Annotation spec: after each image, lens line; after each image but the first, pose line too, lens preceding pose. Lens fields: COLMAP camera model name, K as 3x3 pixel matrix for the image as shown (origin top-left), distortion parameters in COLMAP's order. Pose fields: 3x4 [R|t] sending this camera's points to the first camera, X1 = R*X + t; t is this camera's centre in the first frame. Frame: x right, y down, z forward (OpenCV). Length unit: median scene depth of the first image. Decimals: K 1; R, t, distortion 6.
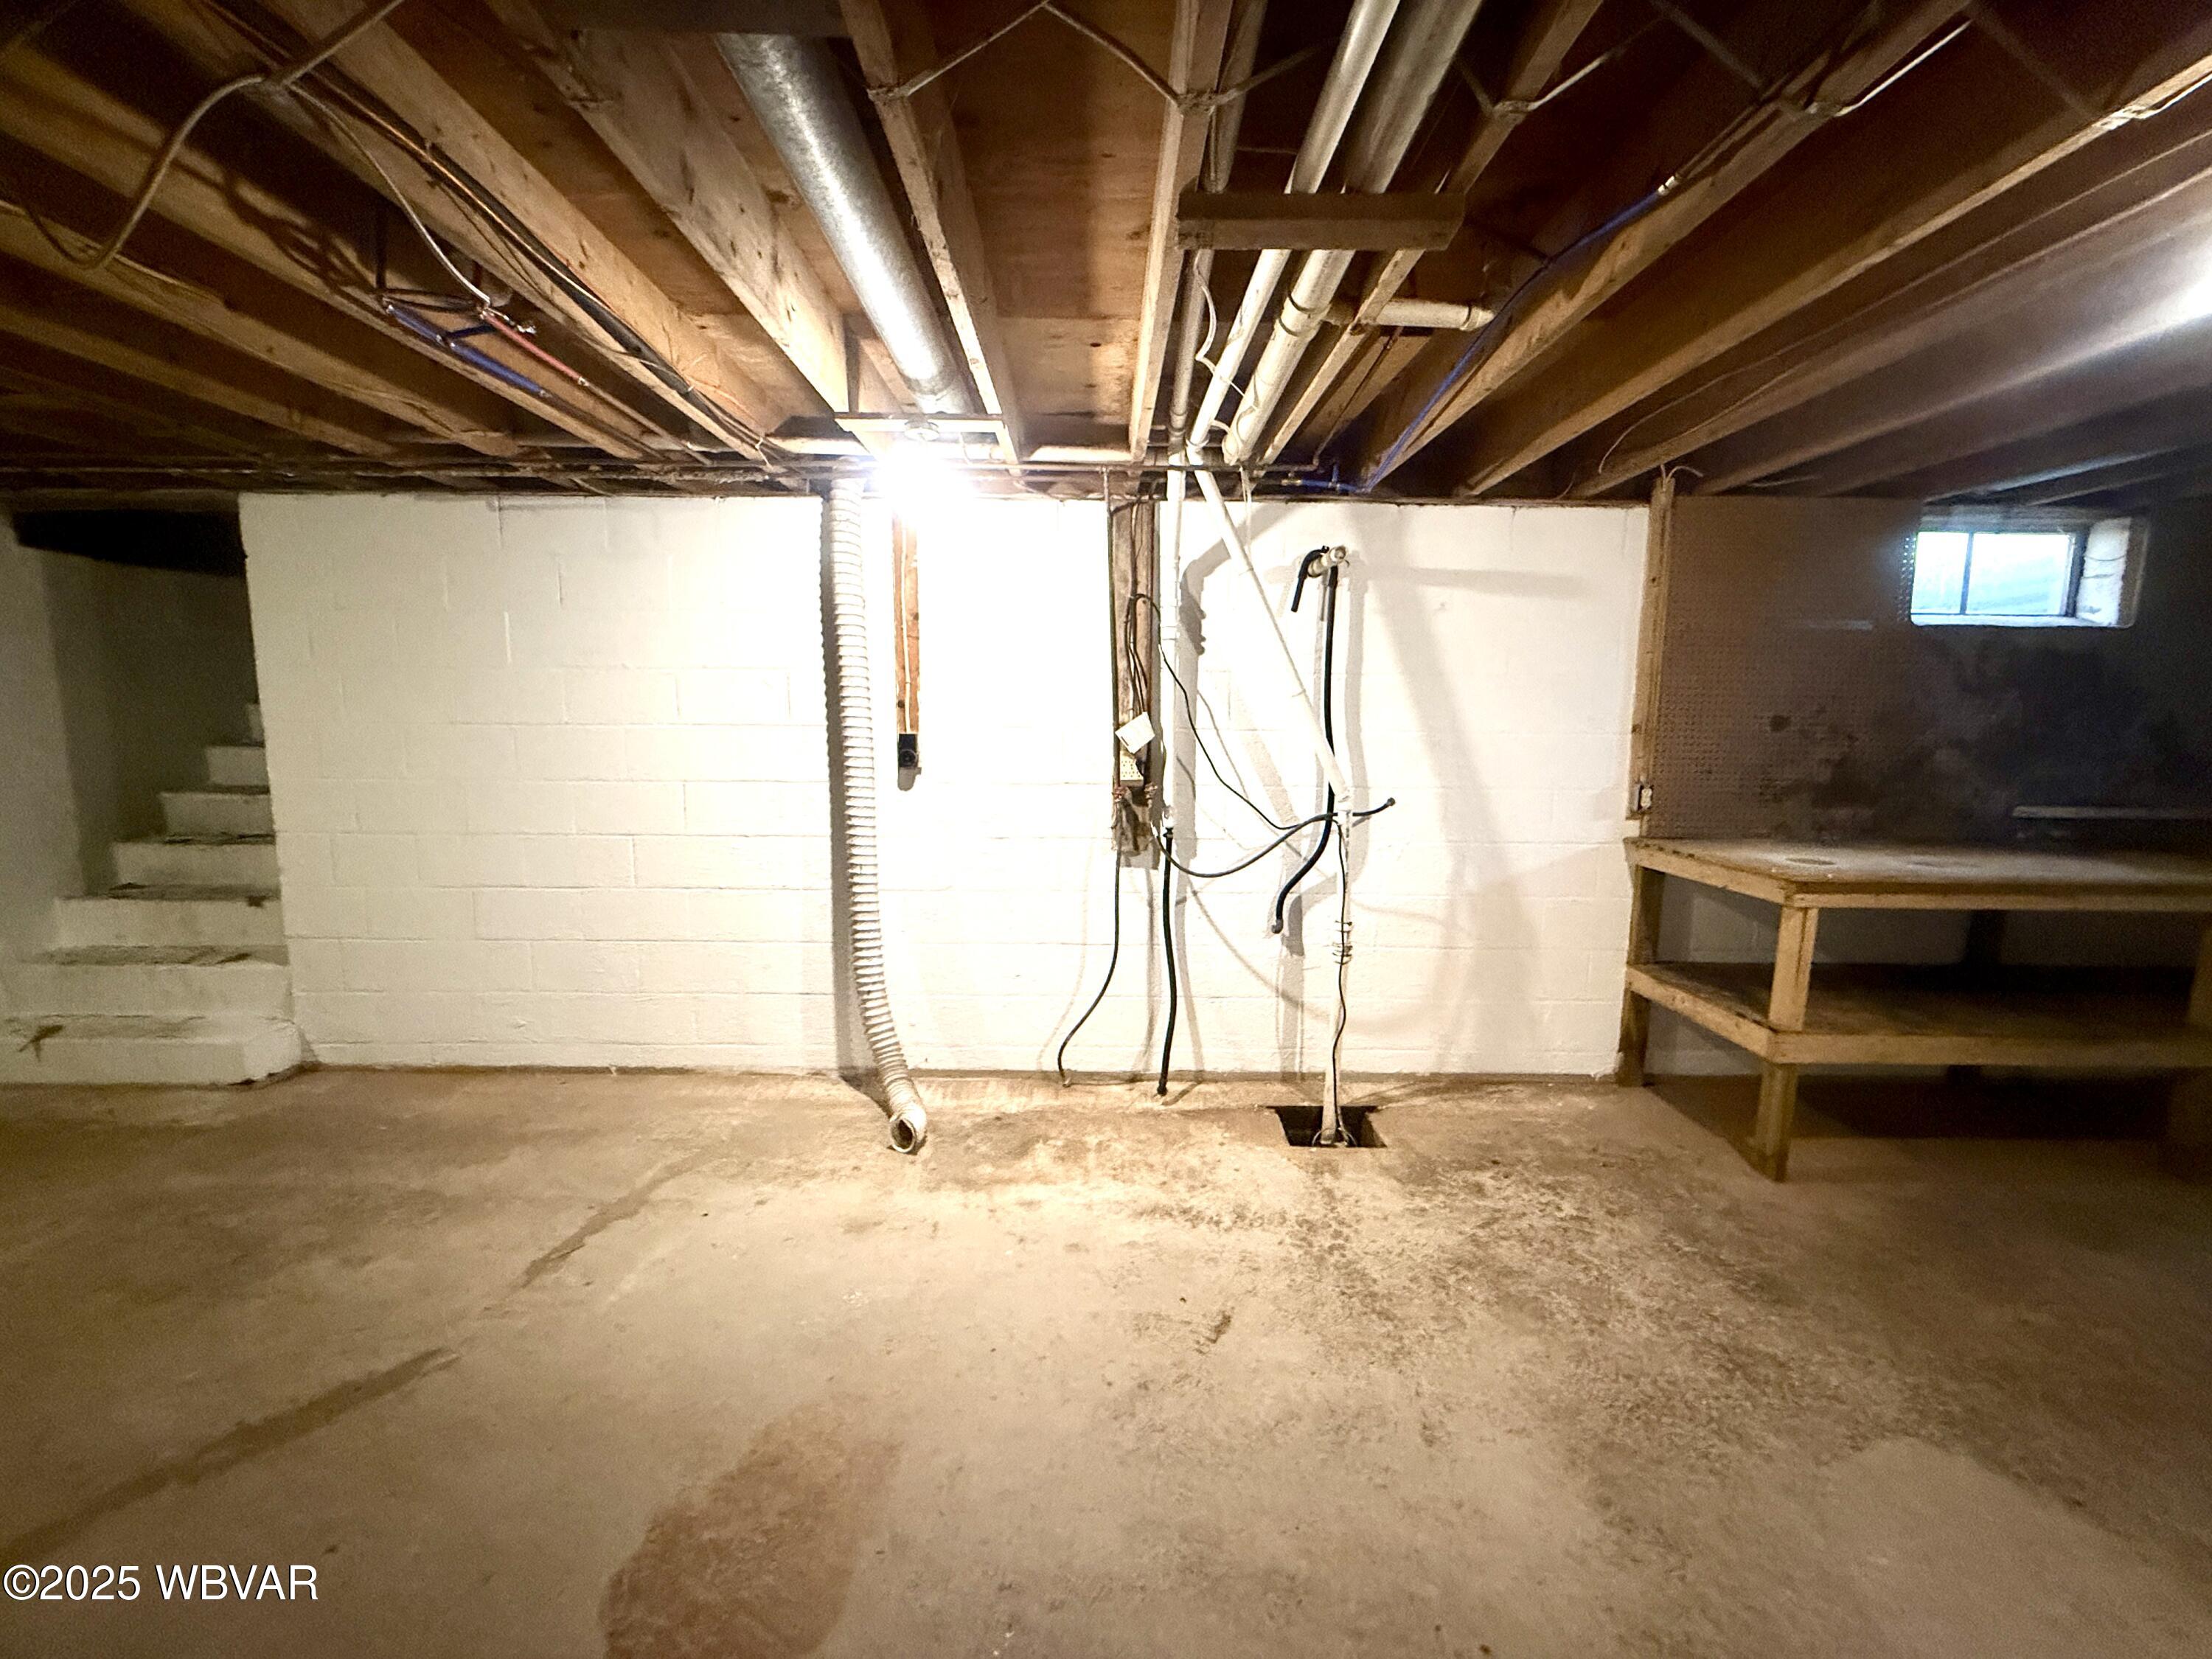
lens RADIAL K [[877.0, 0, 1097.7], [0, 877.0, 826.7], [0, 0, 1]] dist [-0.000738, -0.000275]
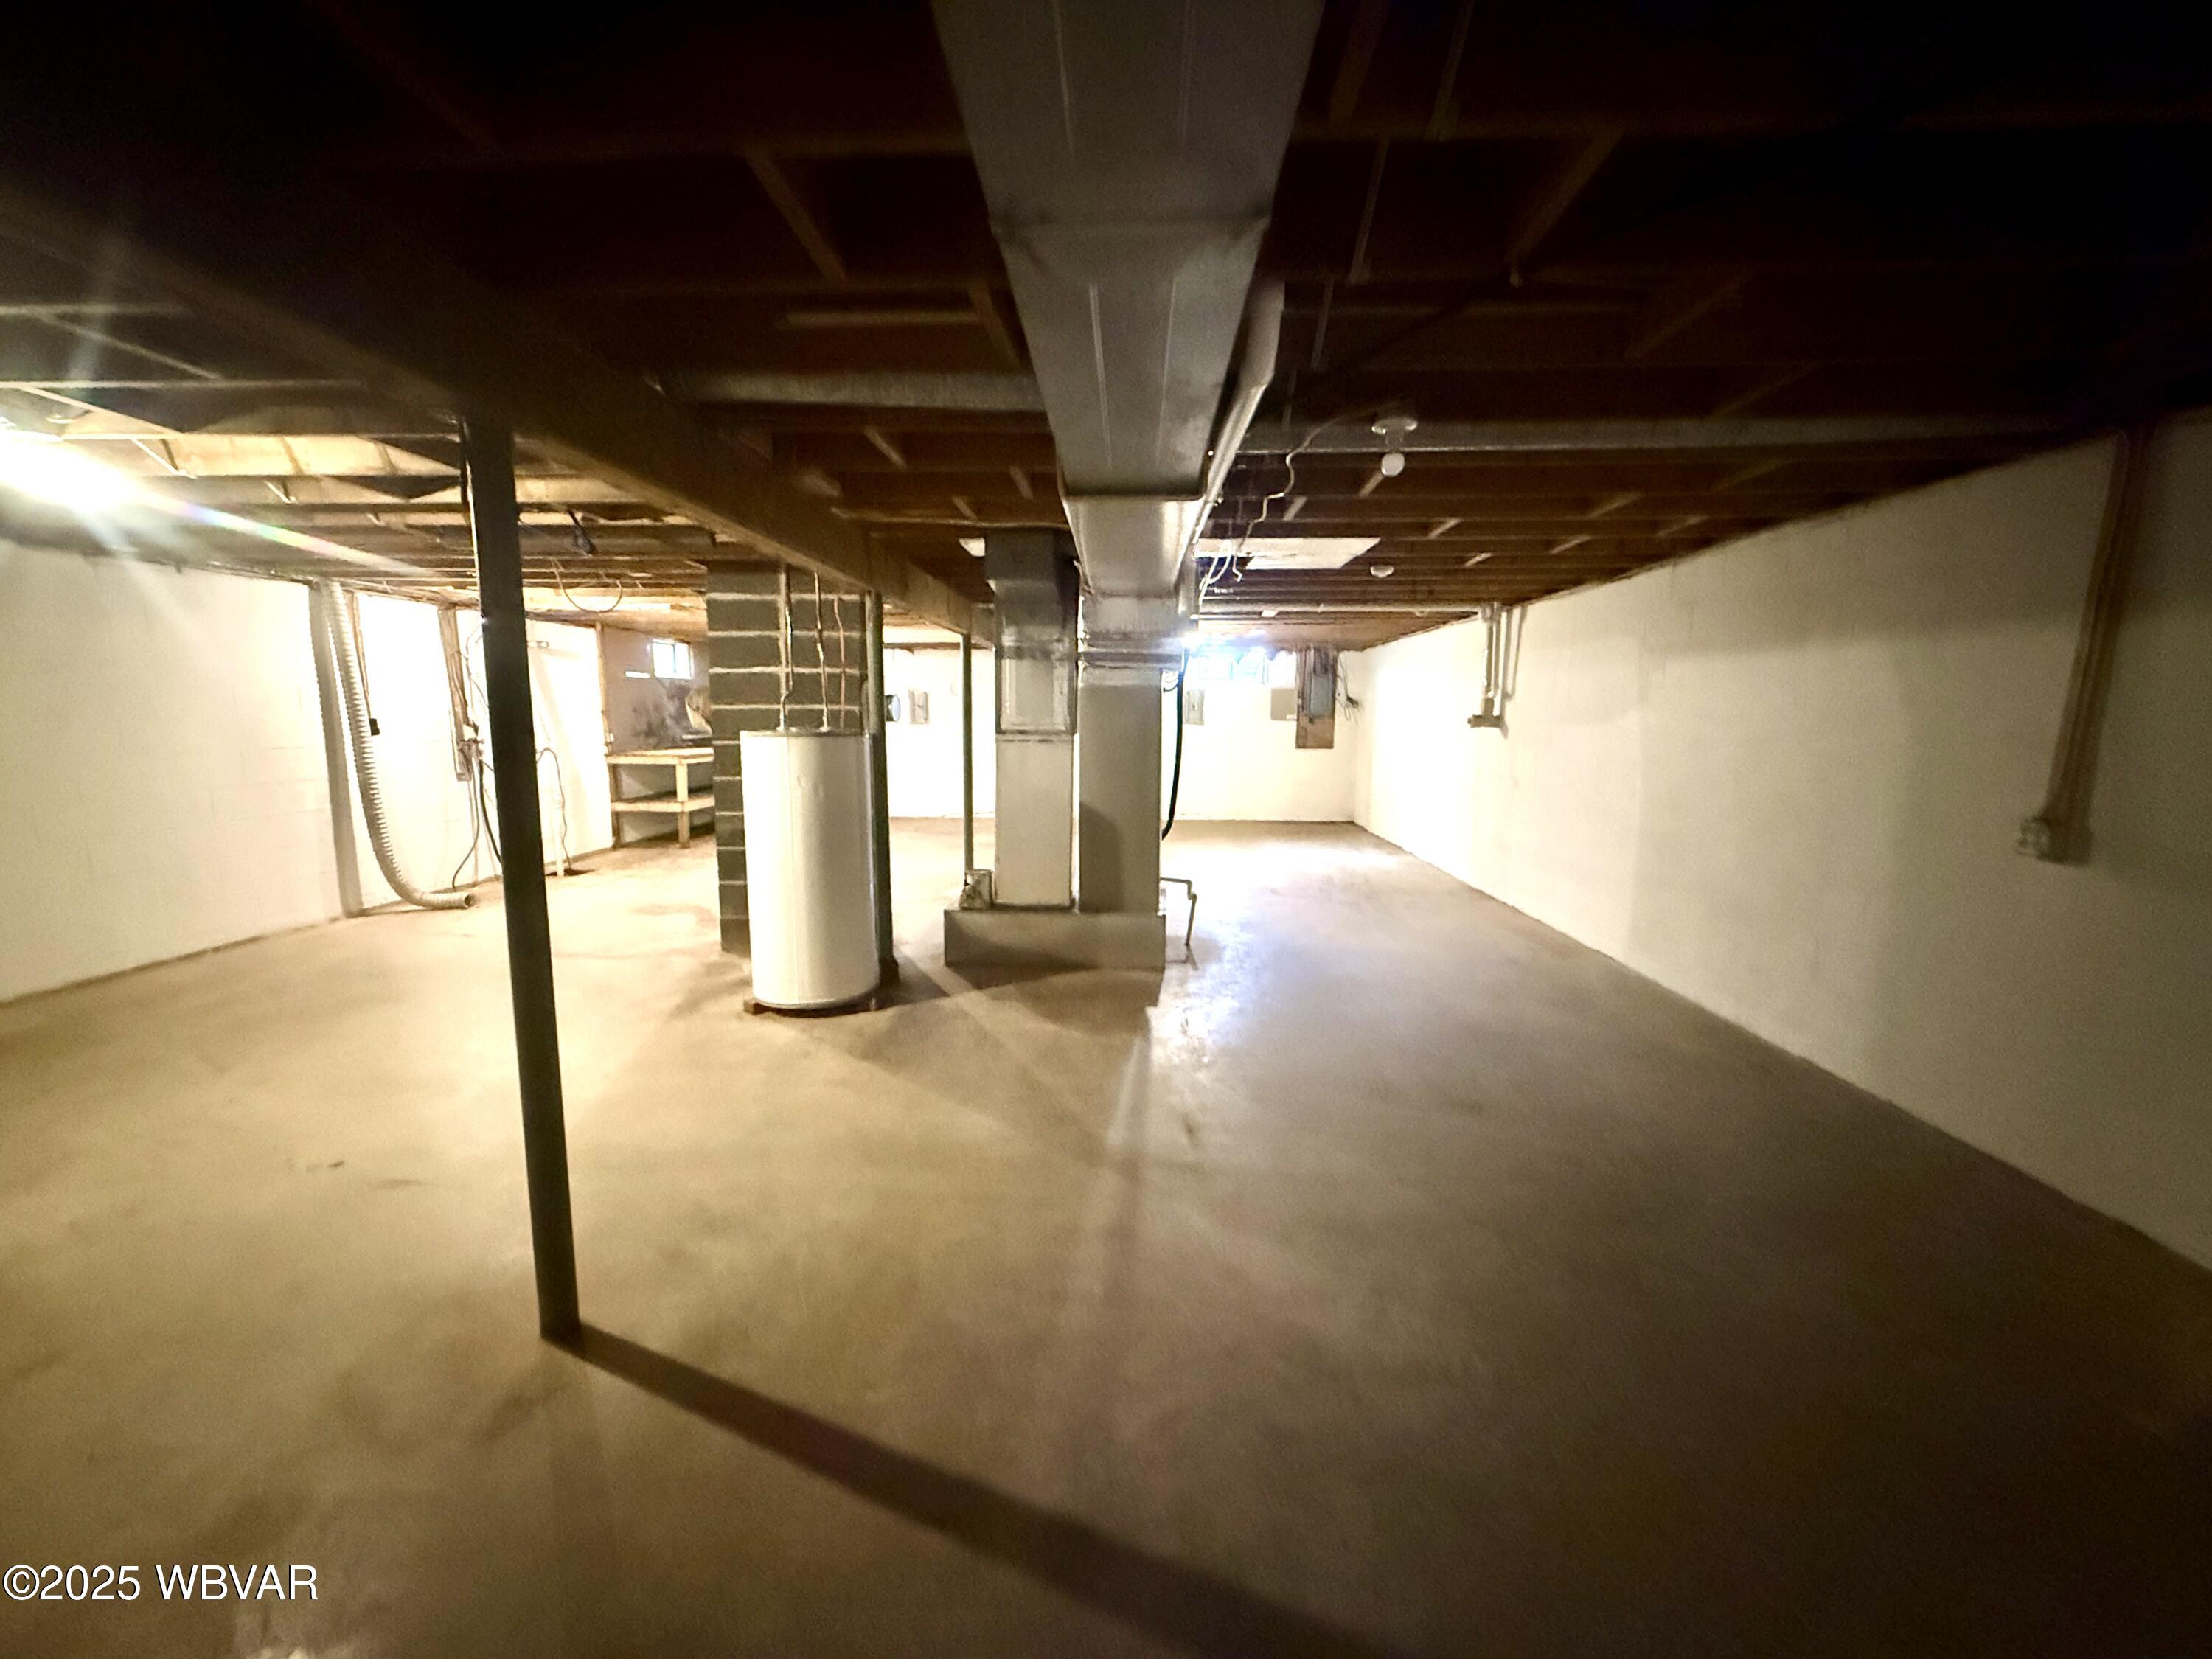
lens RADIAL K [[877.0, 0, 1097.7], [0, 877.0, 826.7], [0, 0, 1]] dist [-0.000738, -0.000275]
pose [[0.040396, -0.134307, 0.990116, -1.977616], [0.122949, 0.984063, 0.128469, 0.073511], [-0.991590, 0.116544, 0.056265, -0.590262]]
